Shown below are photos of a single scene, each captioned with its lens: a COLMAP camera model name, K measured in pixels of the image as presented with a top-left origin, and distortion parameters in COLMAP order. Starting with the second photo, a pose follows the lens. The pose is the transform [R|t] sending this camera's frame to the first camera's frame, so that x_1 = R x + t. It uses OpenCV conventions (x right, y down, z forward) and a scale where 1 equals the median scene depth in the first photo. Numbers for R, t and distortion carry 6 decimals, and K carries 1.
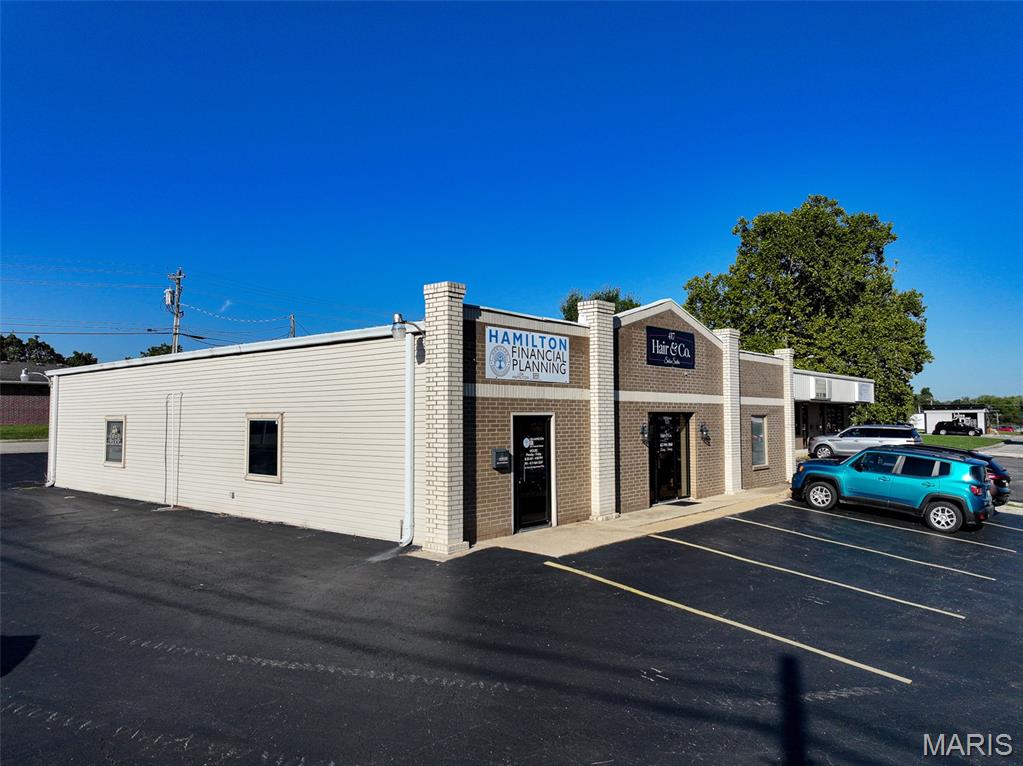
lens RADIAL K [[719.8, 0, 514.9], [0, 719.8, 378.5], [0, 0, 1]] dist [0.002546, 0.012180]
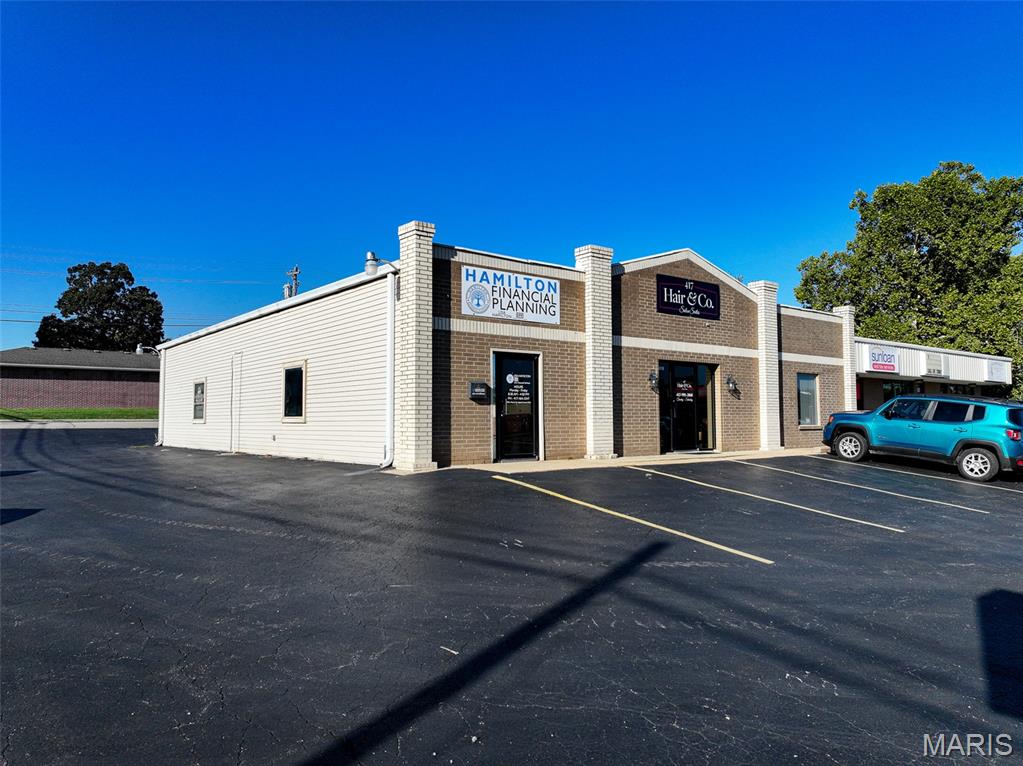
lens RADIAL K [[719.8, 0, 514.9], [0, 719.8, 378.5], [0, 0, 1]] dist [0.002546, 0.012180]
pose [[0.981802, -0.011383, -0.189567, 0.202701], [0.010653, 0.999931, -0.004867, 0.086149], [0.189609, 0.002759, 0.981856, -0.026153]]
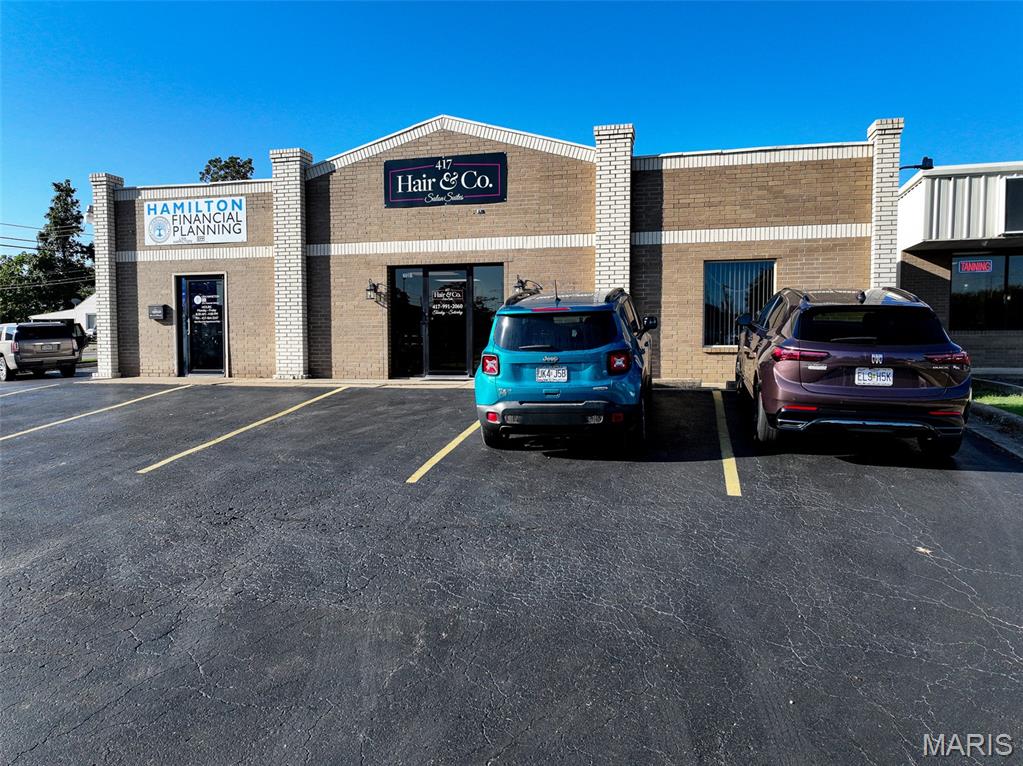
lens RADIAL K [[719.8, 0, 514.9], [0, 719.8, 378.5], [0, 0, 1]] dist [0.002546, 0.012180]
pose [[0.448430, 0.045091, -0.892680, 1.142402], [0.047438, 0.996118, 0.074146, 0.138825], [0.892558, -0.075596, 0.444550, 0.852563]]
